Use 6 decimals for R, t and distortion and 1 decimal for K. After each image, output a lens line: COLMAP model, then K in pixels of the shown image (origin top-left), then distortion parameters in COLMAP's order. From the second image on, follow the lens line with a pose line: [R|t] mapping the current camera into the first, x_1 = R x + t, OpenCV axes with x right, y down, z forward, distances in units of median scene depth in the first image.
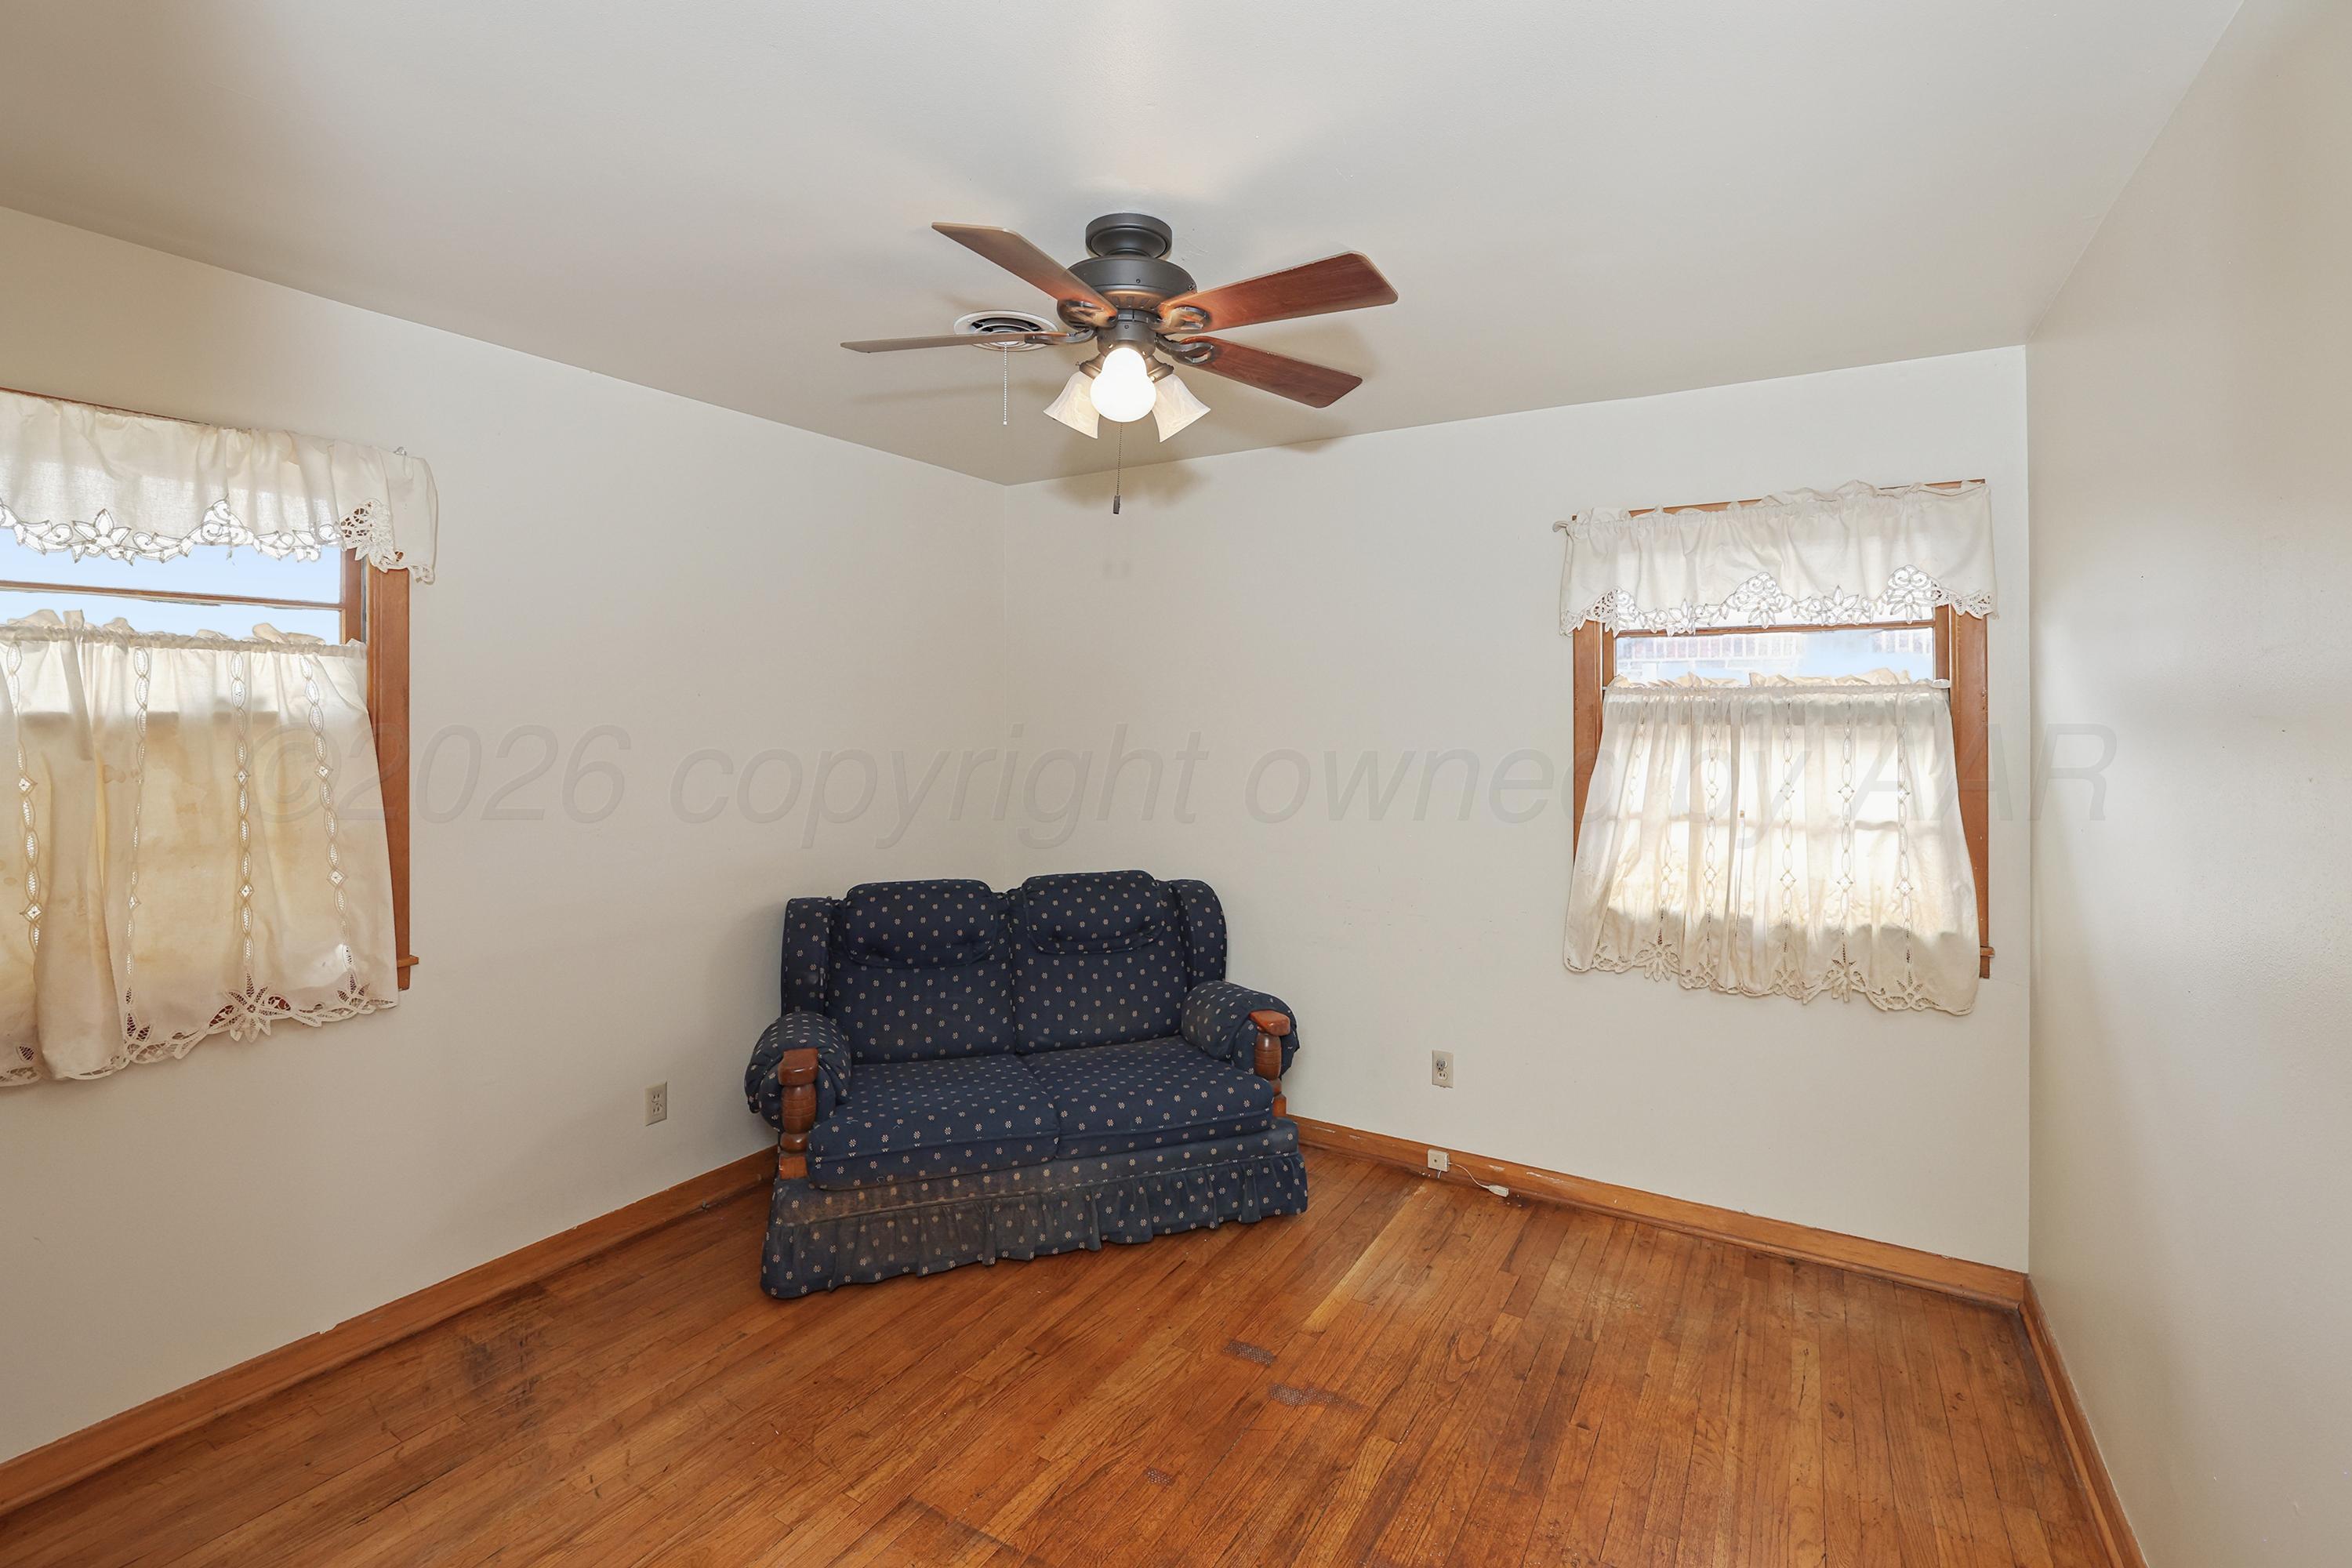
lens RADIAL K [[1051.7, 0, 1160.1], [0, 1051.7, 719.9], [0, 0, 1]] dist [-0.054358, 0.019956]
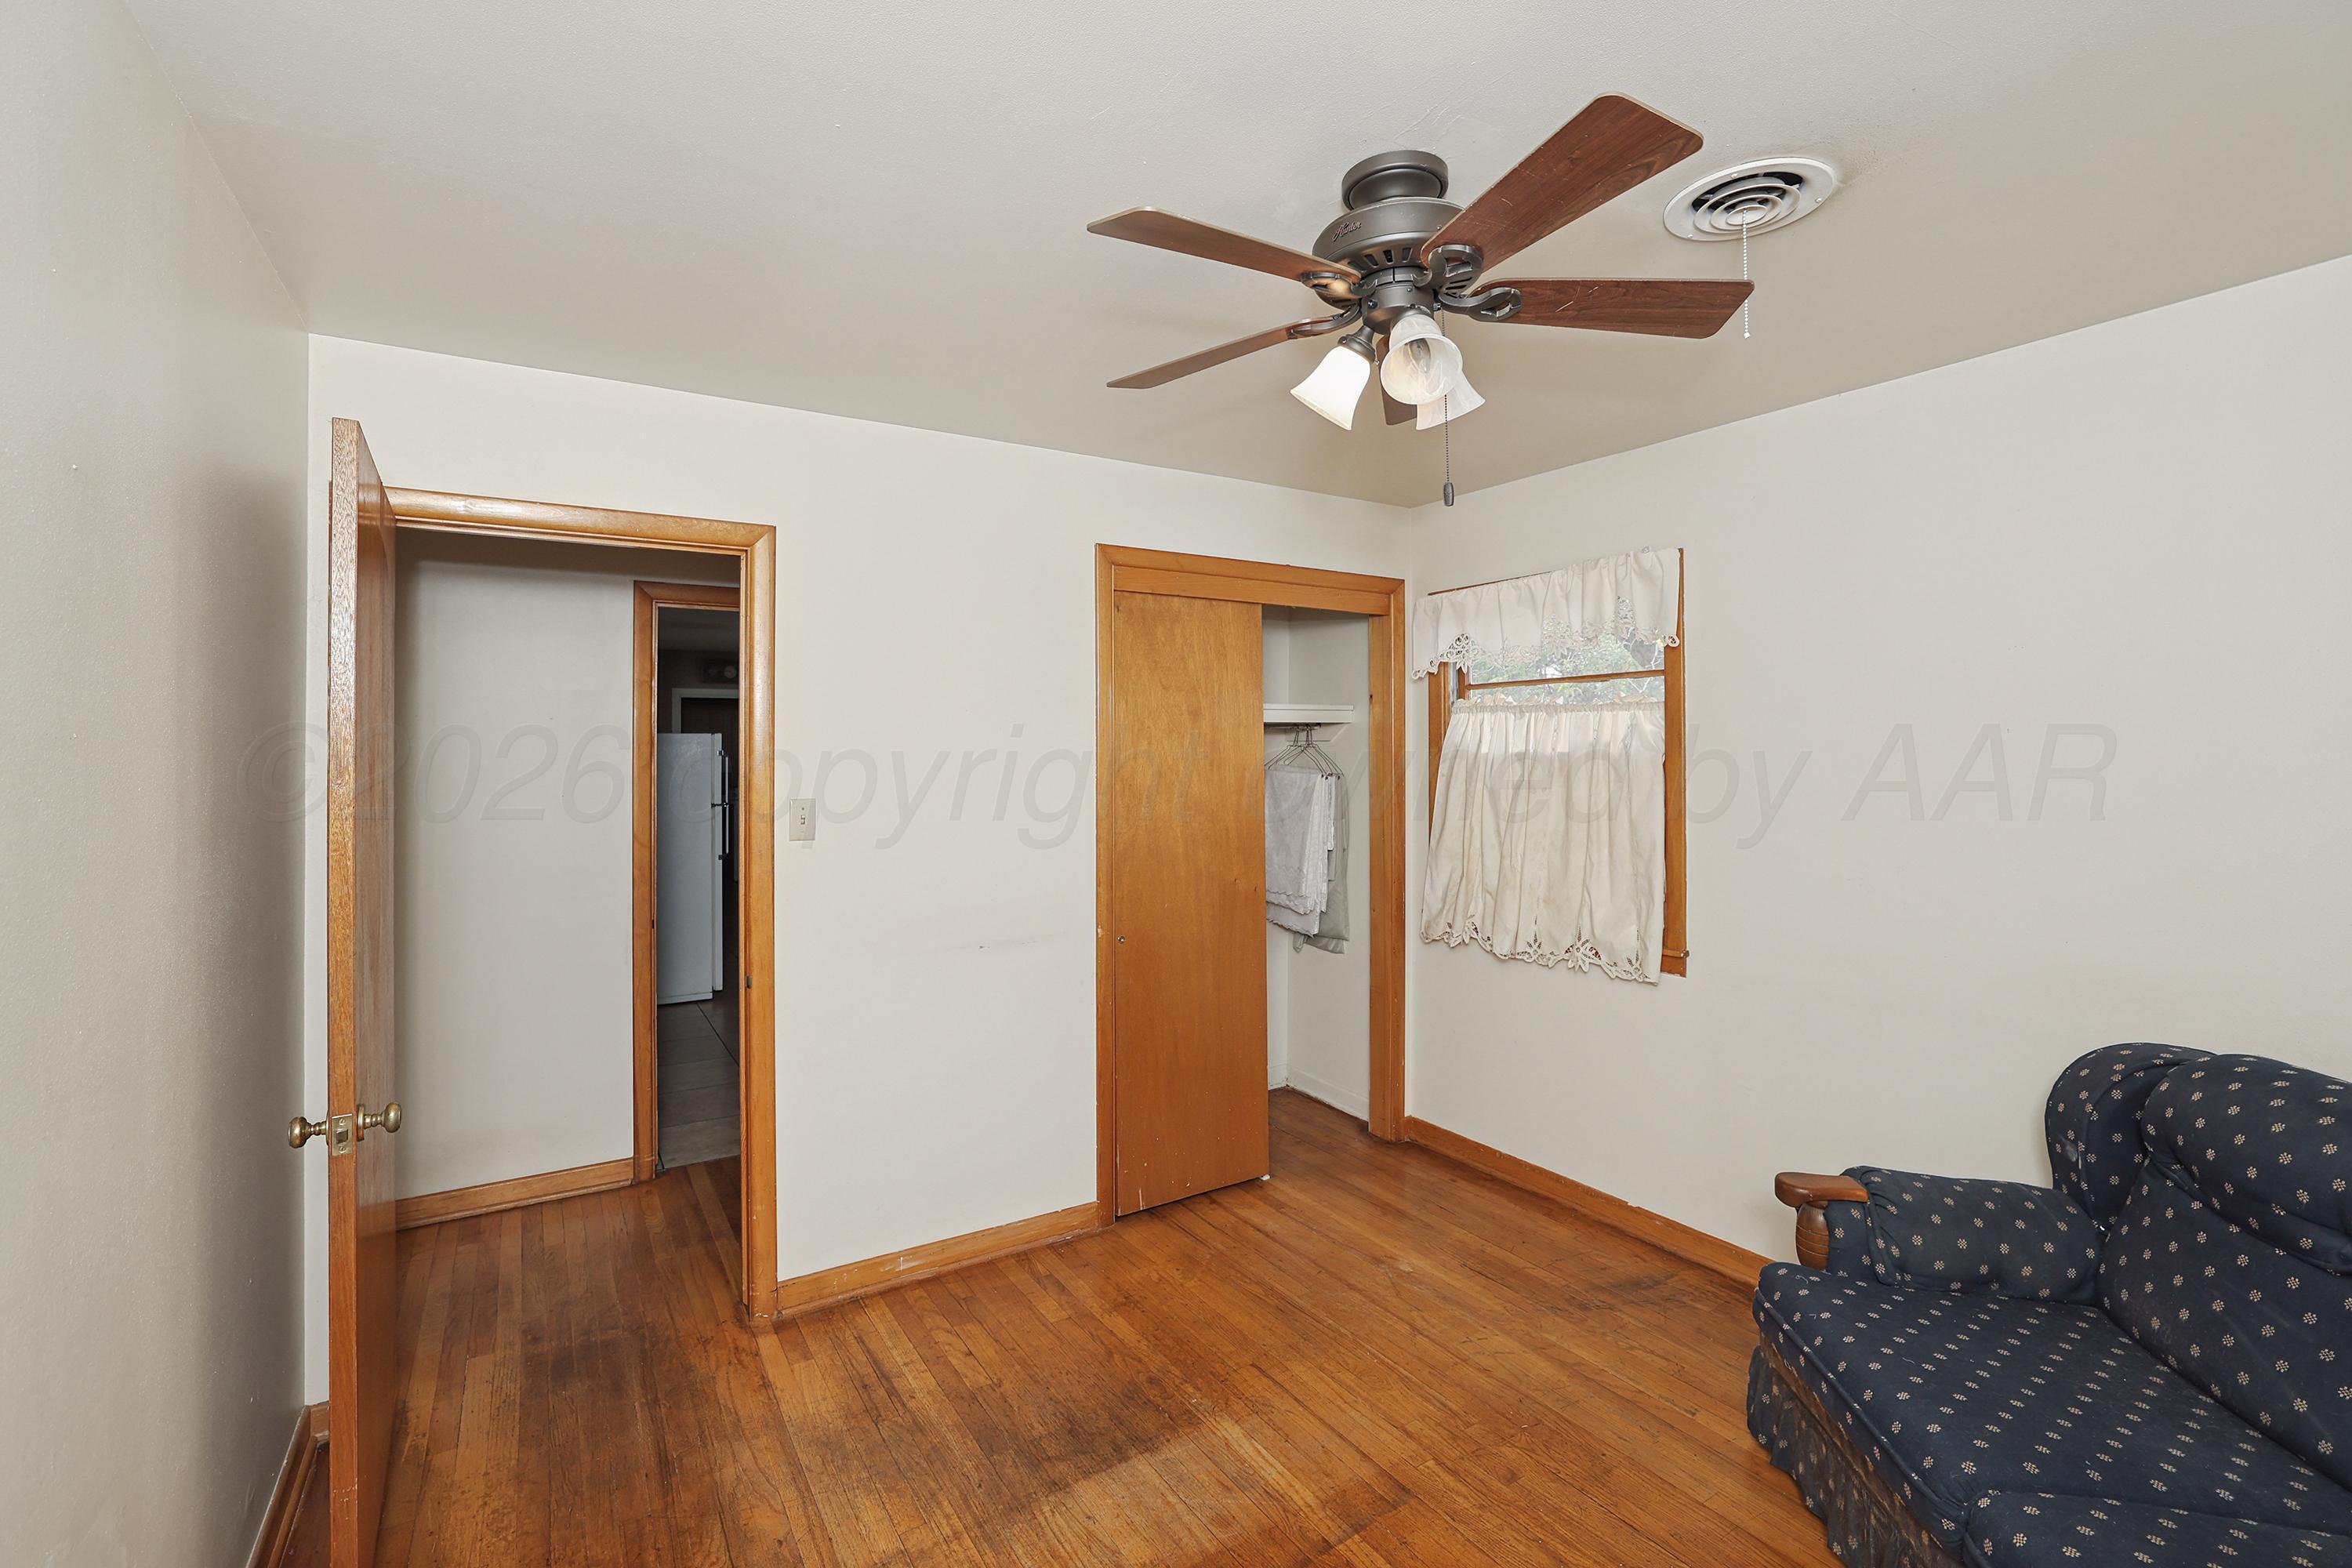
lens RADIAL K [[1049.6, 0, 1176.4], [0, 1049.6, 771.3], [0, 0, 1]] dist [-0.000487, 0.000026]
pose [[-0.447658, 0.018754, -0.894008, 0.760857], [0.001932, 0.999798, 0.020006, -0.012726], [0.894203, 0.007229, -0.447604, 1.165103]]
